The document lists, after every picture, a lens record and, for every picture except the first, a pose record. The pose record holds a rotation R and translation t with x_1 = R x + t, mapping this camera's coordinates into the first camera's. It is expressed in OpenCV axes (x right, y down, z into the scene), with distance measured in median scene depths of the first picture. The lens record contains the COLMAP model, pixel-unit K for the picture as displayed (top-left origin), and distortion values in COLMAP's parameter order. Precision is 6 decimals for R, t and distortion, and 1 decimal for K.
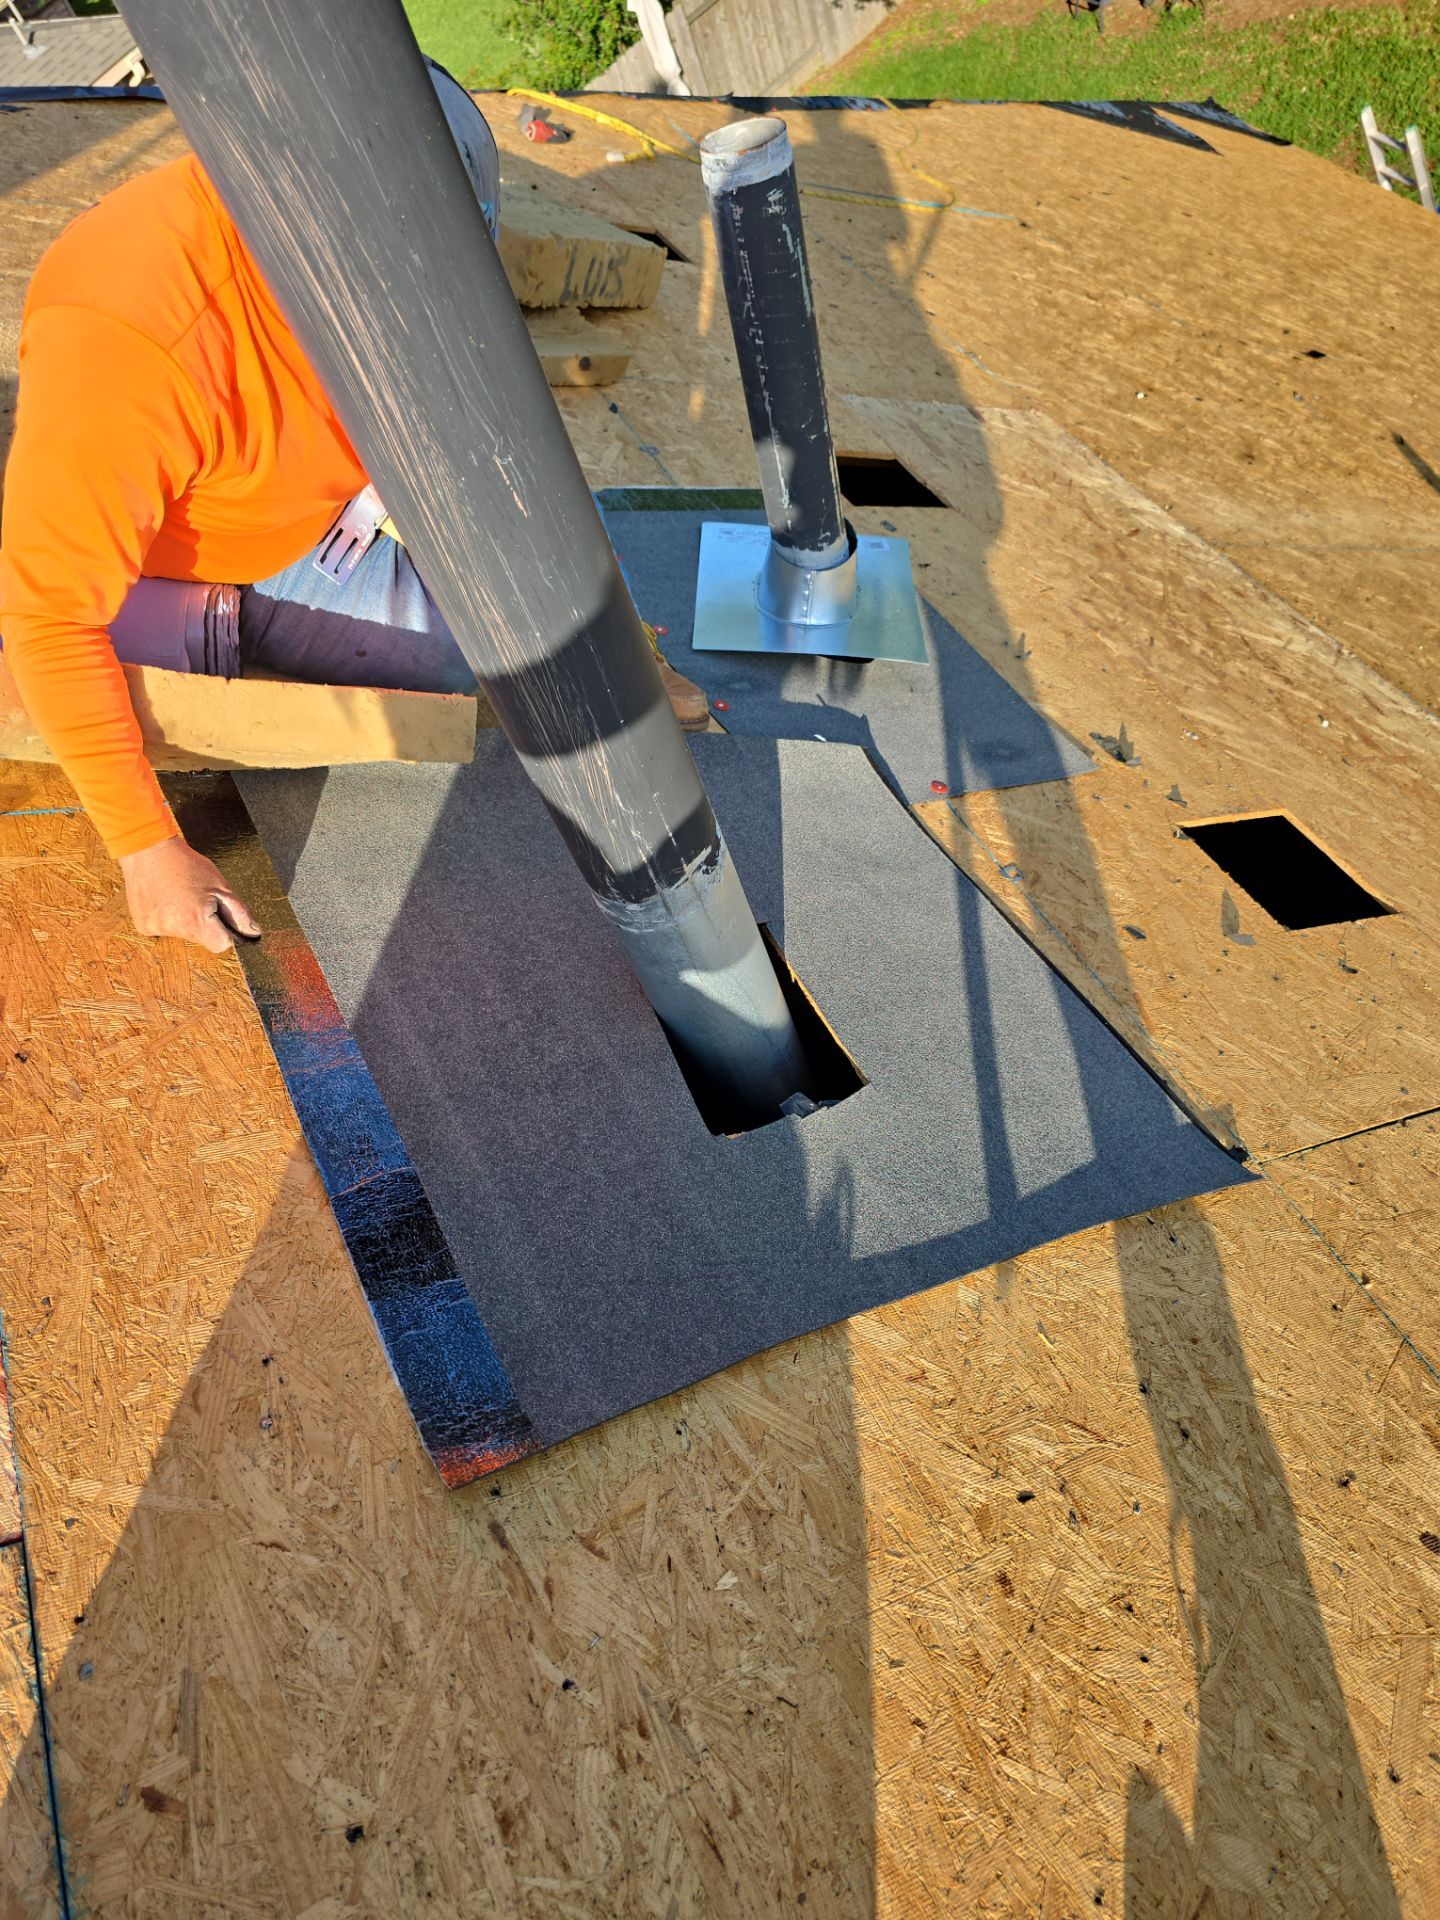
lens RADIAL K [[1320.1, 0, 720.0], [0, 1320.1, 960.0], [0, 0, 1]] dist [0.068161, -0.056274]
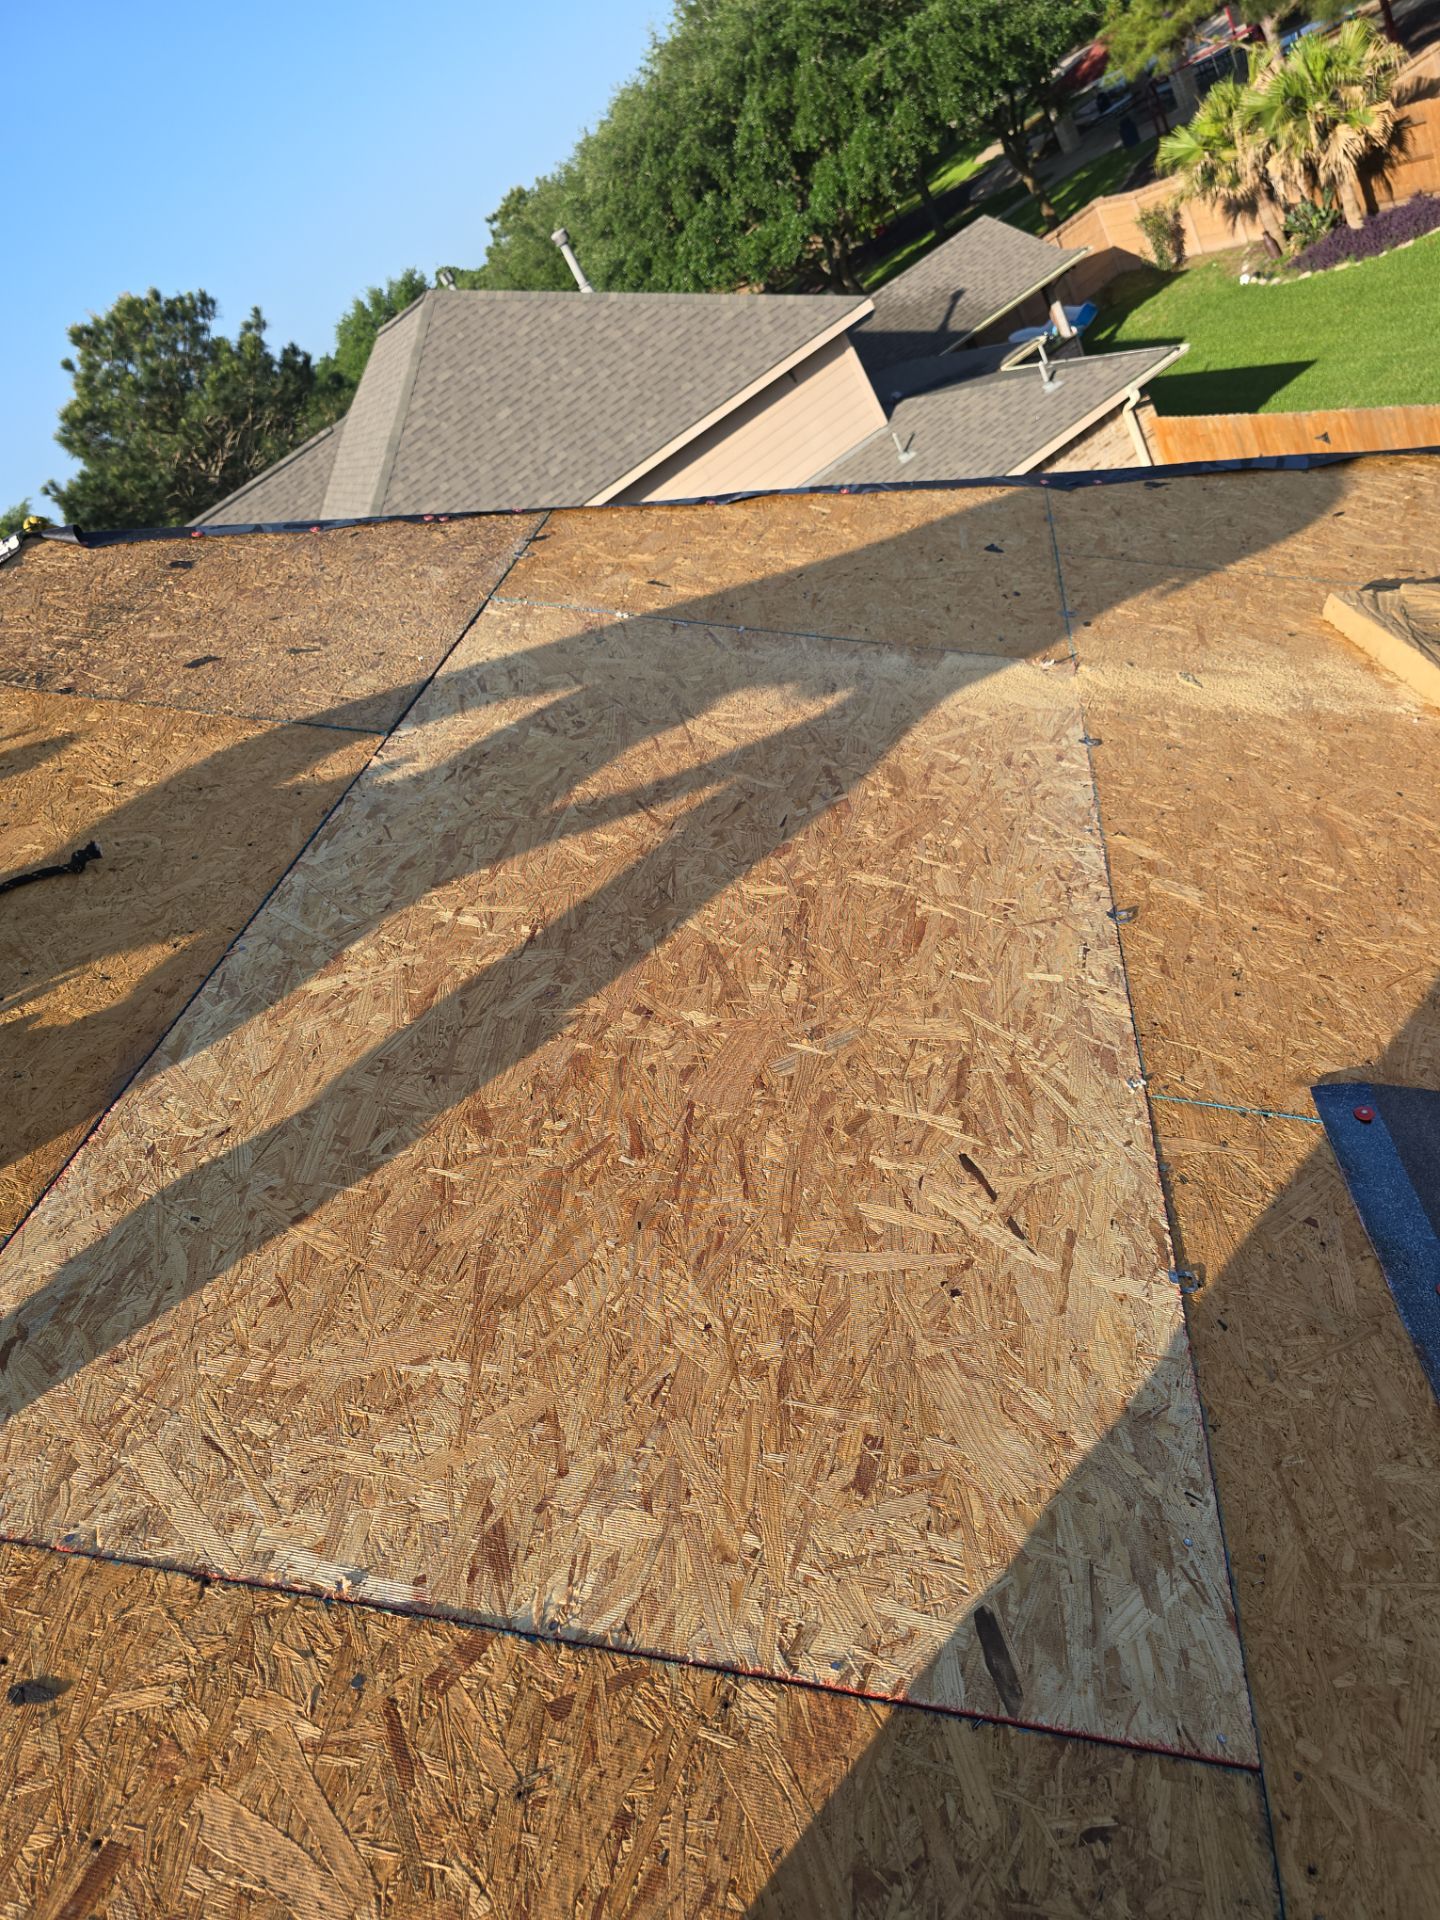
lens RADIAL K [[1320.1, 0, 720.0], [0, 1320.1, 960.0], [0, 0, 1]] dist [0.068161, -0.056274]
pose [[0.823876, 0.176532, -0.538577, -0.119196], [-0.266557, 0.959290, -0.093329, -0.003078], [0.500176, 0.220453, 0.837392, -0.108847]]
